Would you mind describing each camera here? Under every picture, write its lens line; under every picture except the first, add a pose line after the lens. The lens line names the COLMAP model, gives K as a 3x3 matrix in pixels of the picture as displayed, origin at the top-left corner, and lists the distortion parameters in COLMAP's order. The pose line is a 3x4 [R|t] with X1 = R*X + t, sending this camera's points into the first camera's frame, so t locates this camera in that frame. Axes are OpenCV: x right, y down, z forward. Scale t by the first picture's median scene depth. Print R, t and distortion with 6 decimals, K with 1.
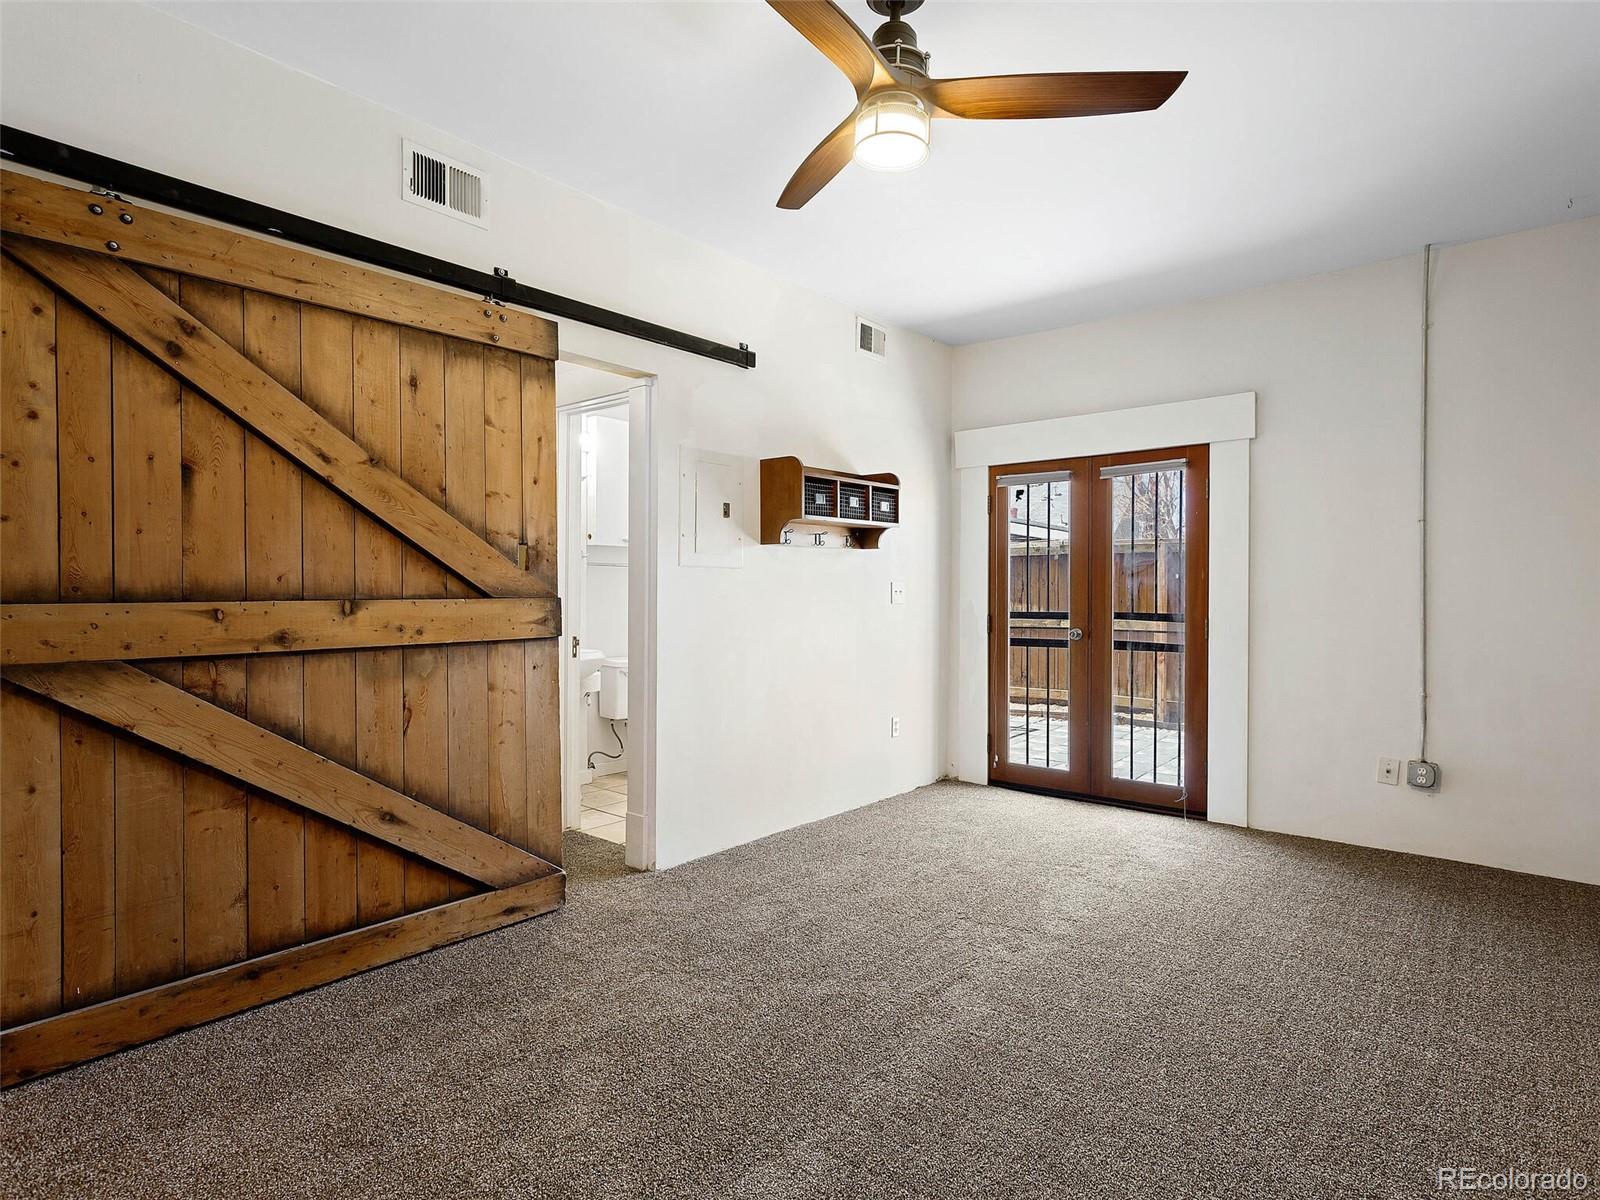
lens RADIAL K [[856.5, 0, 807.1], [0, 856.5, 593.0], [0, 0, 1]] dist [0.004800, 0.001074]
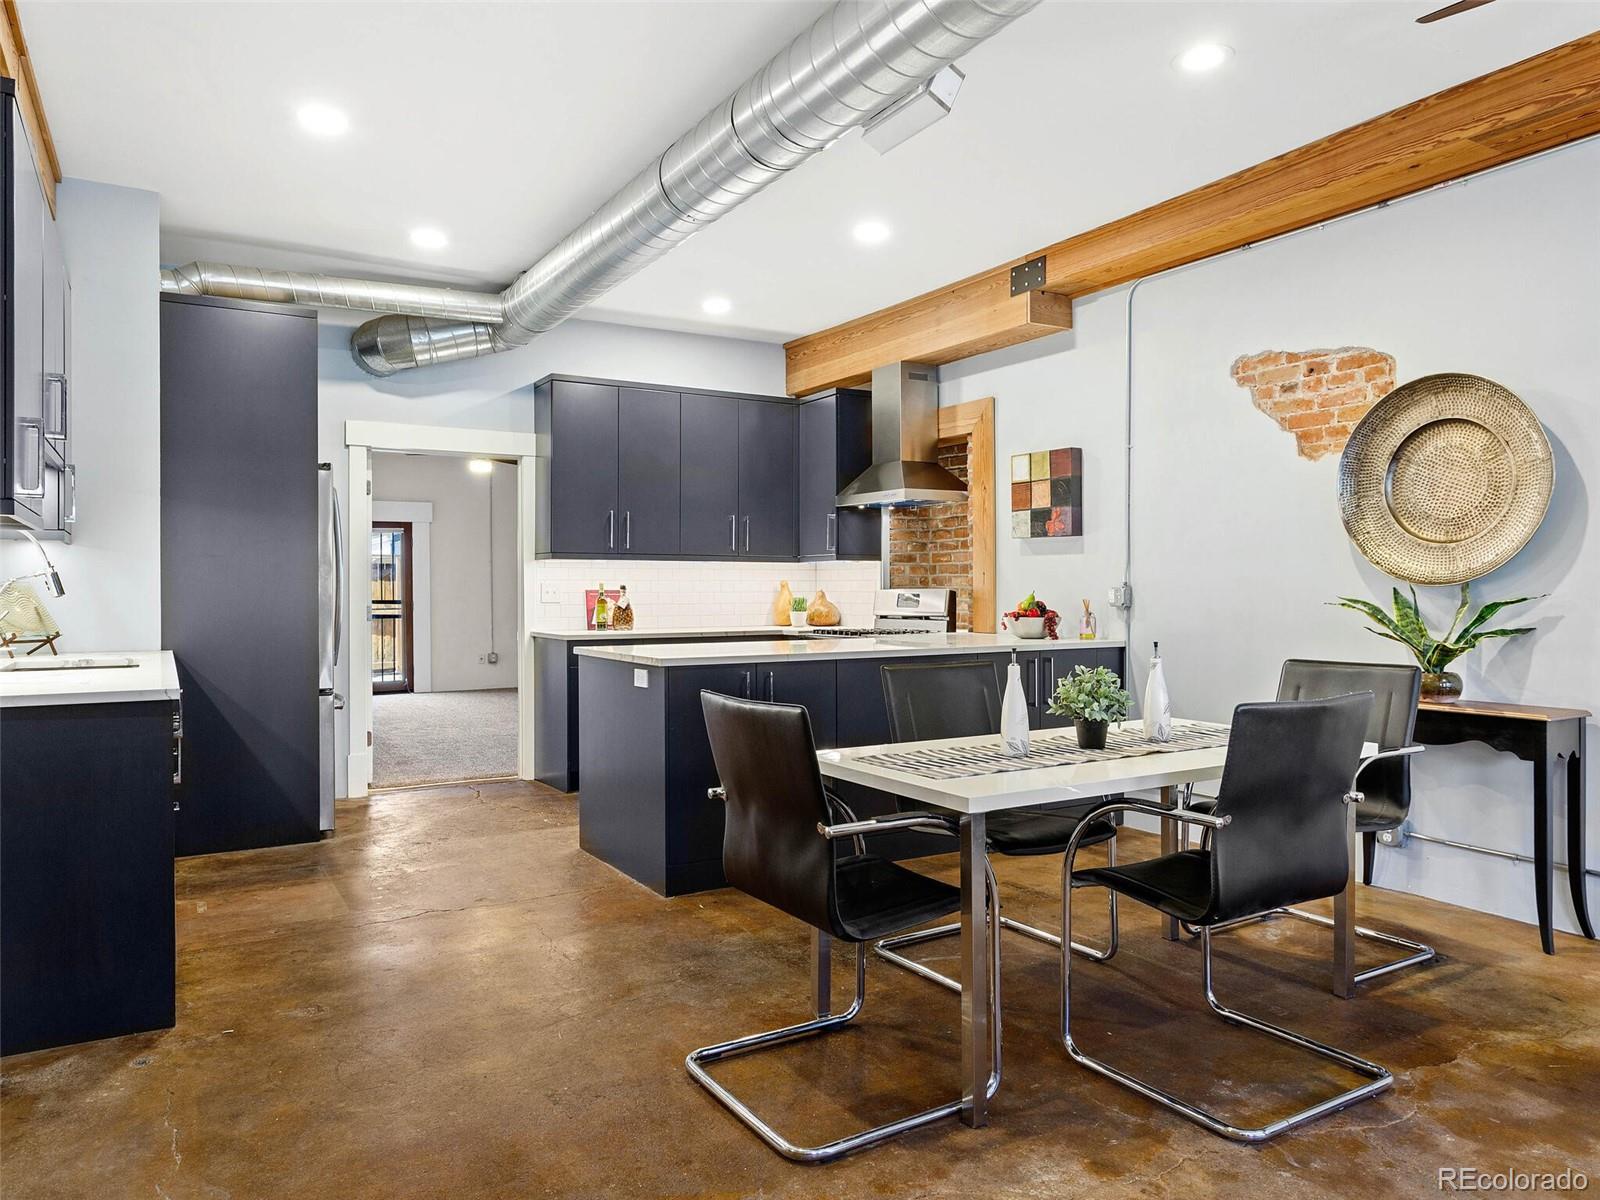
lens RADIAL K [[1086.5, 0, 804.0], [0, 1086.5, 590.5], [0, 0, 1]] dist [-0.006575, 0.005956]
pose [[0.330734, -0.003915, 0.943716, -1.797189], [0.009281, 0.999957, 0.000896, 0.008472], [-0.943678, 0.008462, 0.330756, -0.855551]]
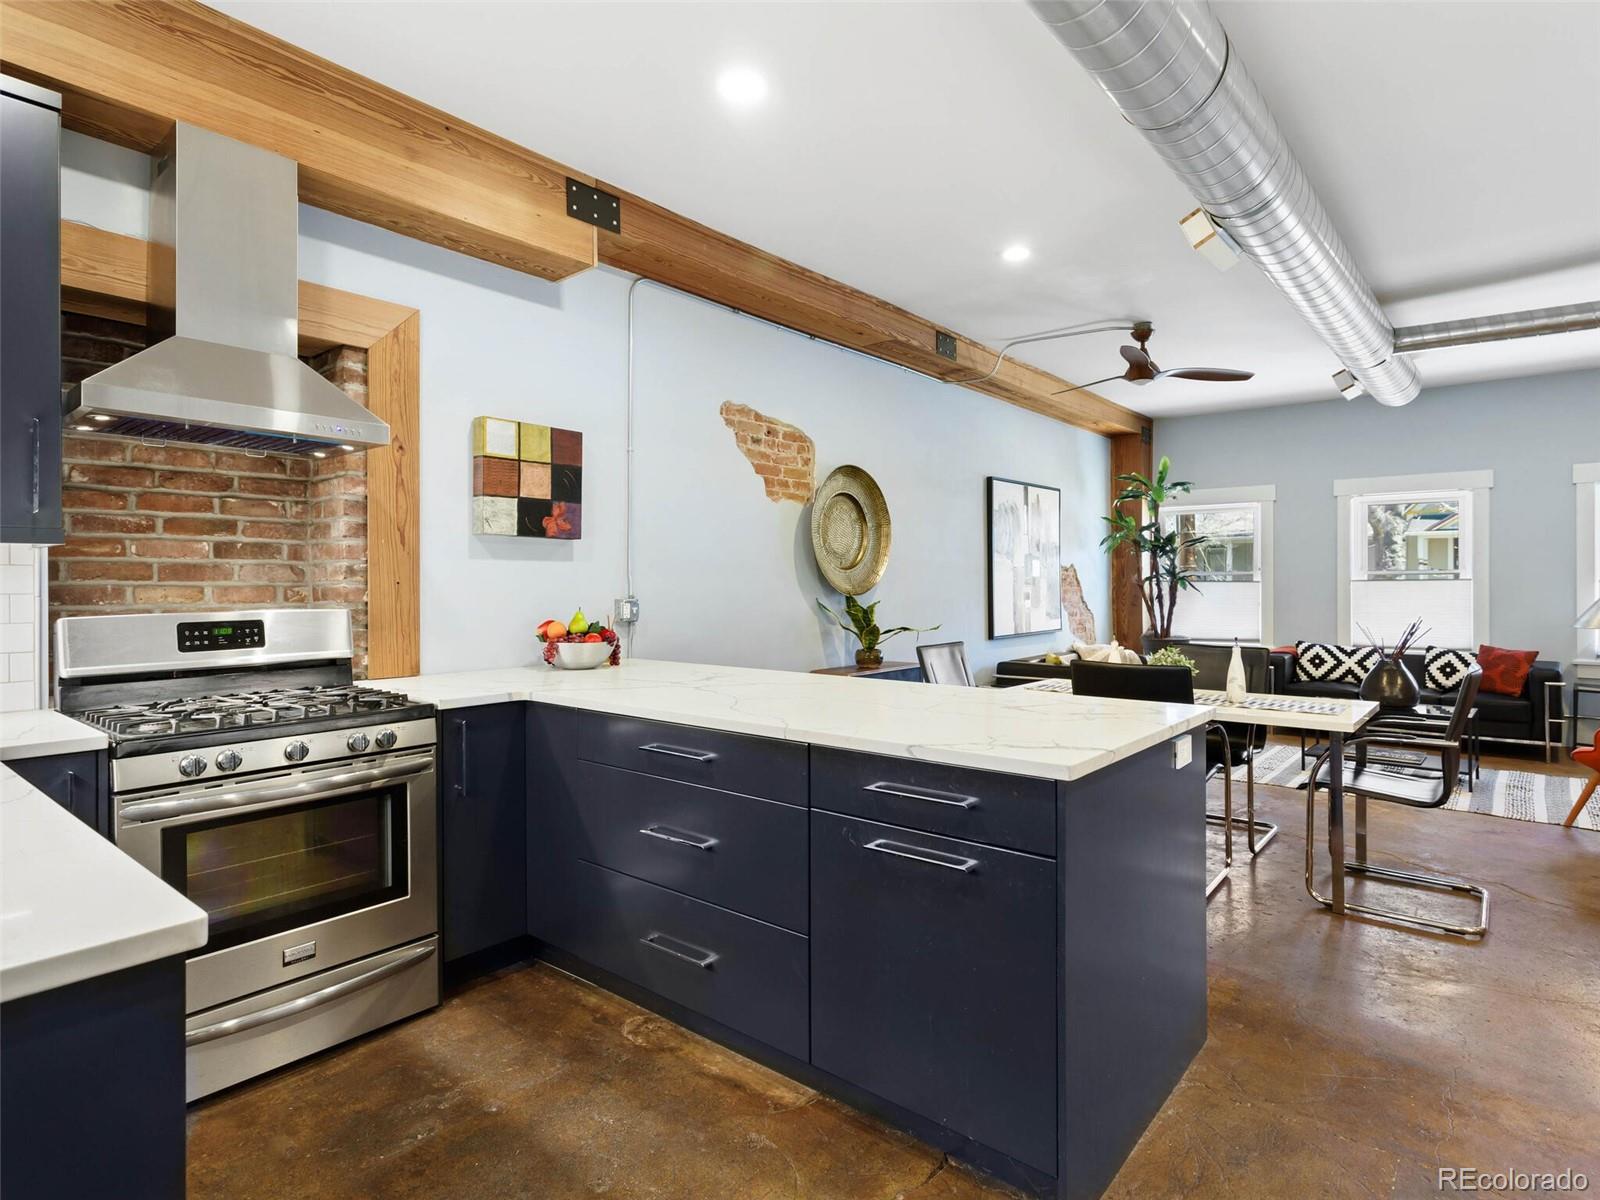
lens RADIAL K [[861.5, 0, 804.6], [0, 861.5, 581.0], [0, 0, 1]] dist [0.004667, 0.002851]
pose [[-0.999989, 0.001639, 0.004337, -0.721006], [0.001649, 0.999996, 0.002340, -0.012828], [-0.004333, 0.002347, -0.999988, 0.092660]]
